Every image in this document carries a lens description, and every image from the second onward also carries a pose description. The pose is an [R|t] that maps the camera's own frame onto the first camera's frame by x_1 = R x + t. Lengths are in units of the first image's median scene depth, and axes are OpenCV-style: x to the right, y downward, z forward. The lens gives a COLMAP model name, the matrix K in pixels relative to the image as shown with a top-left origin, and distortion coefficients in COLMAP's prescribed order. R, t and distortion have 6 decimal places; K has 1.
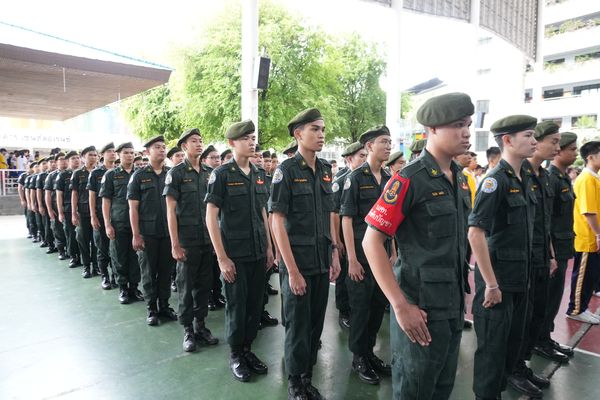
lens RADIAL K [[415.9, 0, 301.7], [0, 415.9, 200.8], [0, 0, 1]] dist [-0.026754, -0.006308]
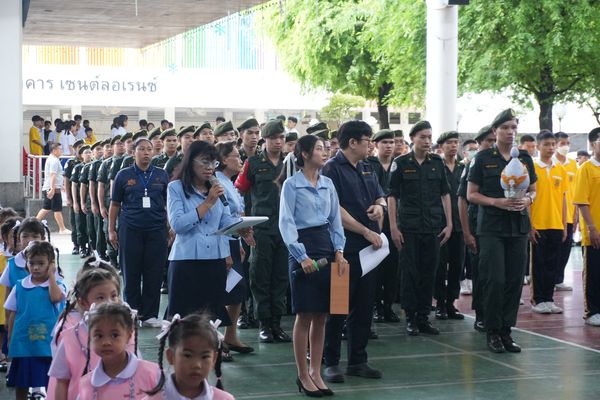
lens RADIAL K [[1289.7, 0, 299.8], [0, 1289.7, 199.7], [0, 0, 1]] dist [0.006410, 0.000000]
pose [[0.917981, 0.013575, -0.396392, 0.295475], [-0.029169, 0.999018, -0.033337, 0.032630], [0.395550, 0.042164, 0.917476, -0.463316]]
